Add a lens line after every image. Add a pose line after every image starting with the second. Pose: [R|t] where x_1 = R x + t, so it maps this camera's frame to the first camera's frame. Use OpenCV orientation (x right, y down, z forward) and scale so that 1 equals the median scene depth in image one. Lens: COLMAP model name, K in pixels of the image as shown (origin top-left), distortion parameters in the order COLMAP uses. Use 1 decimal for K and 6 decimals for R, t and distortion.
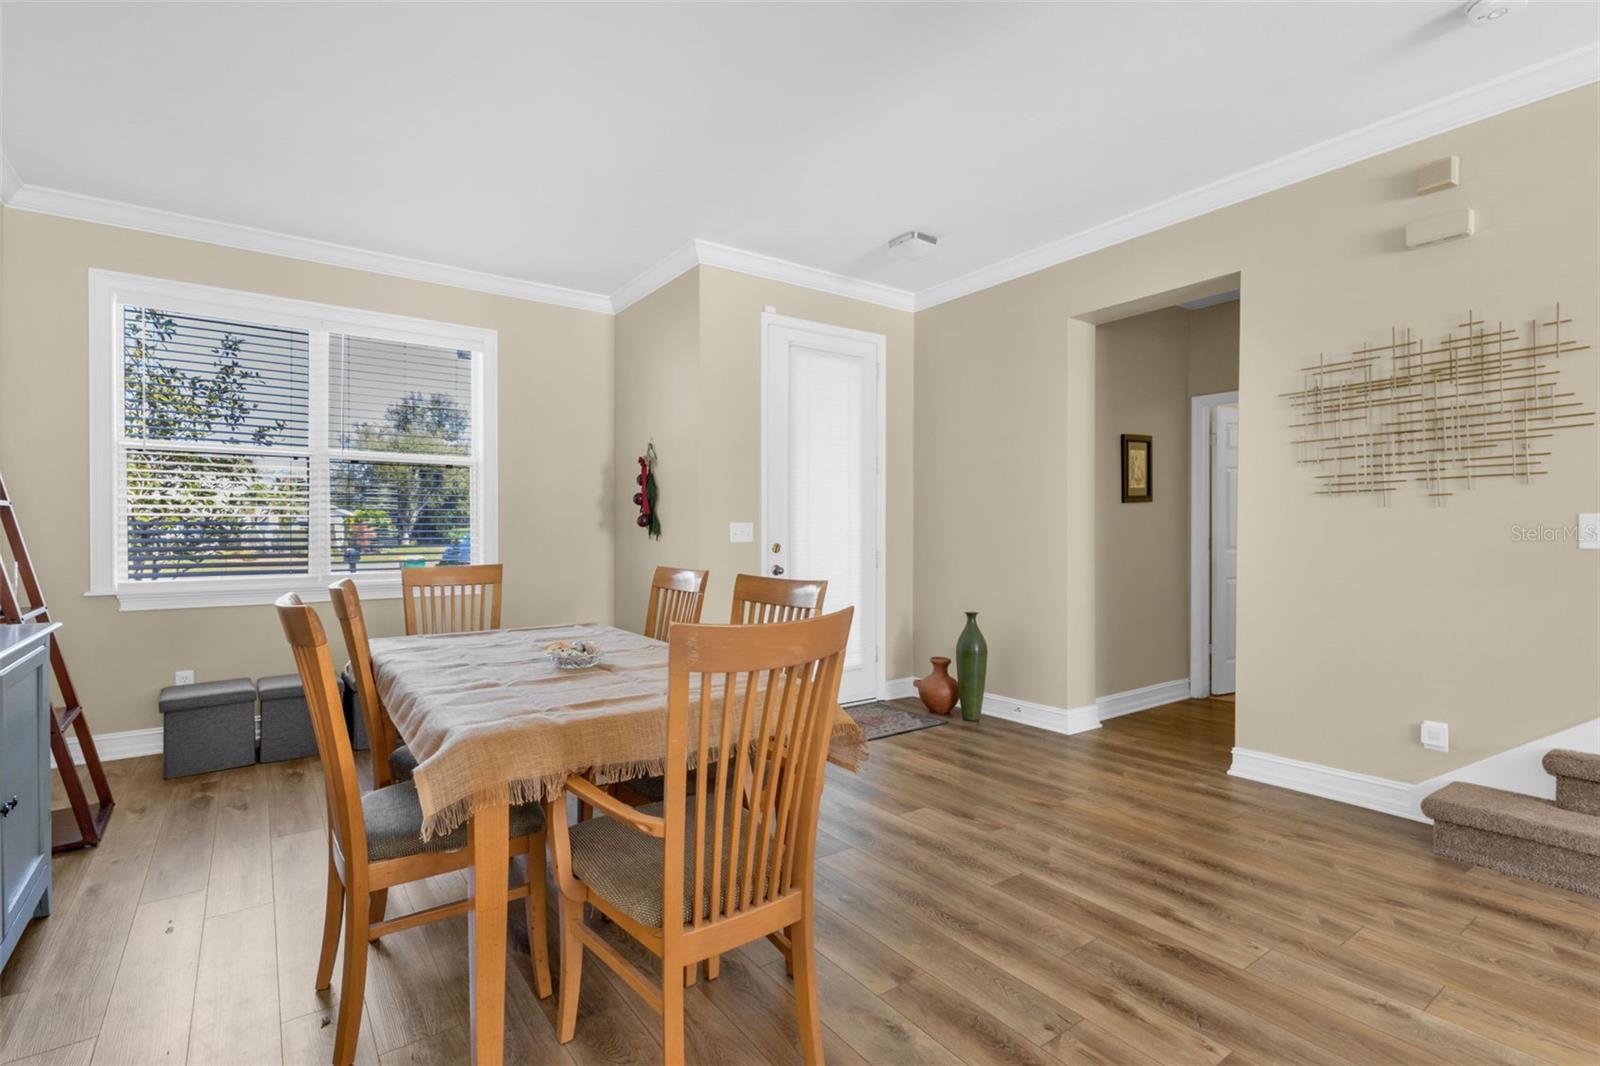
lens RADIAL K [[722.7, 0, 800.0], [0, 722.7, 533.0], [0, 0, 1]] dist [0.016422, 0.000085]
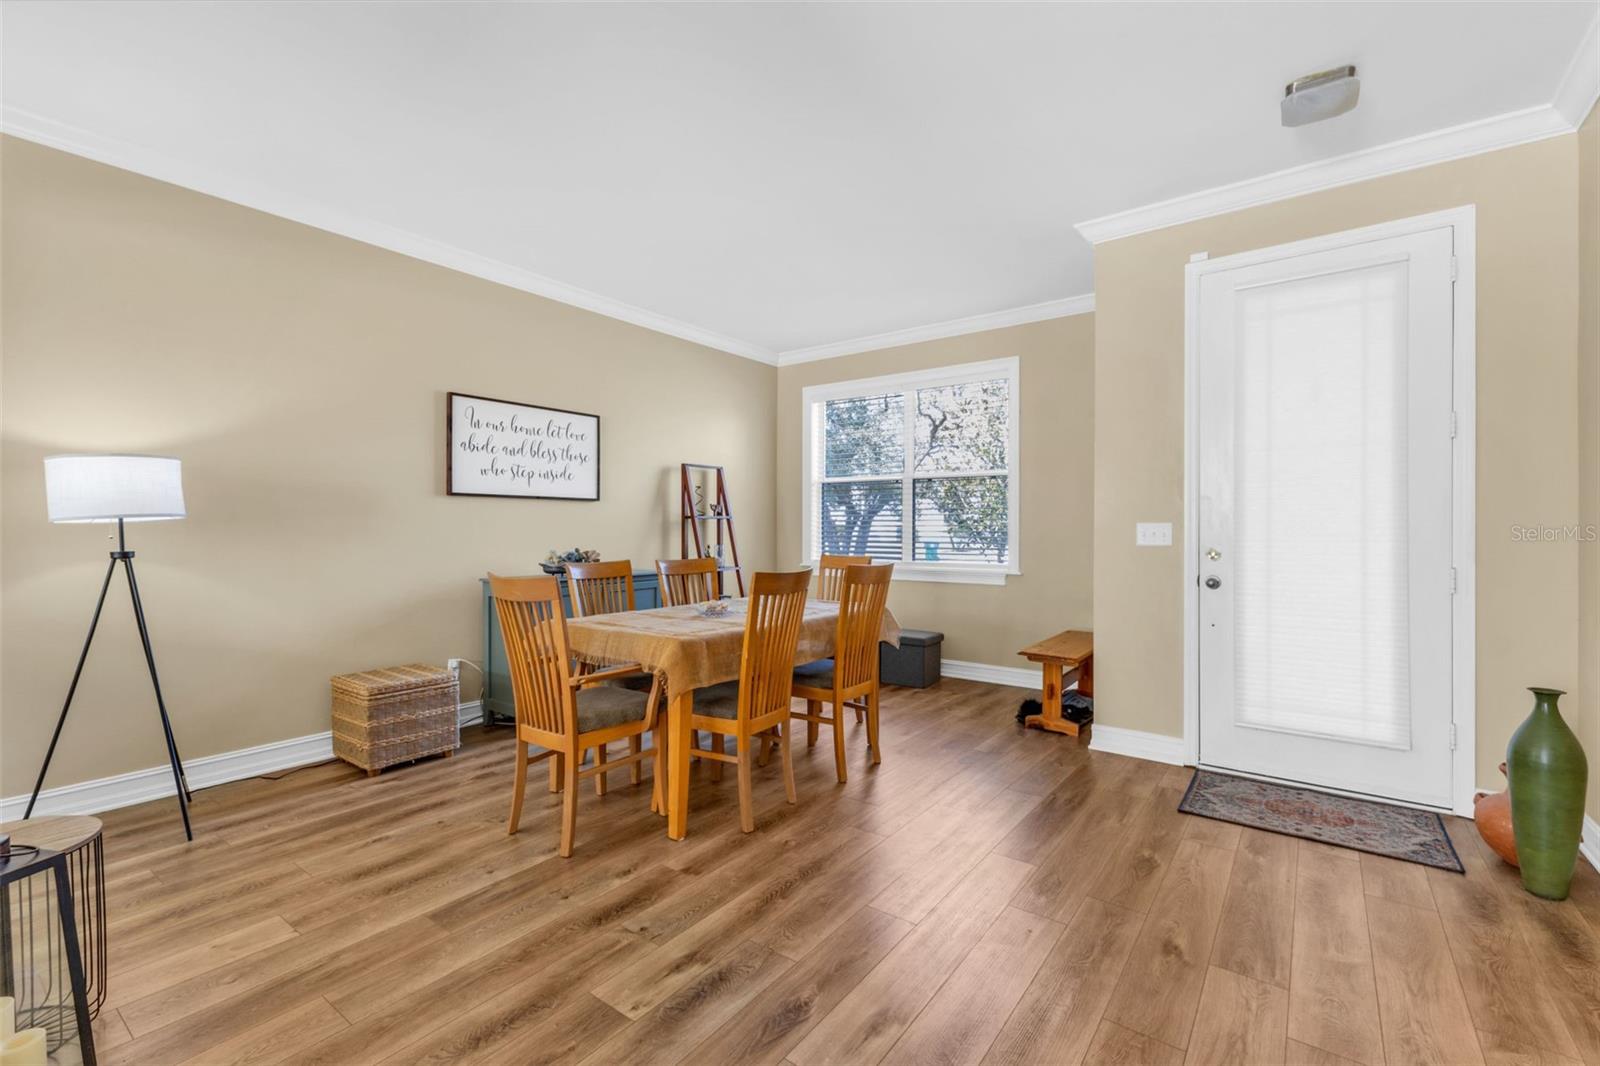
lens RADIAL K [[753.5, 0, 800.0], [0, 753.5, 533.0], [0, 0, 1]] dist [-0.002538, -0.000162]
pose [[0.287096, 0.004901, -0.957889, 0.784699], [-0.008980, 0.999957, 0.002424, -0.000469], [0.957860, 0.007906, 0.287128, 0.421974]]
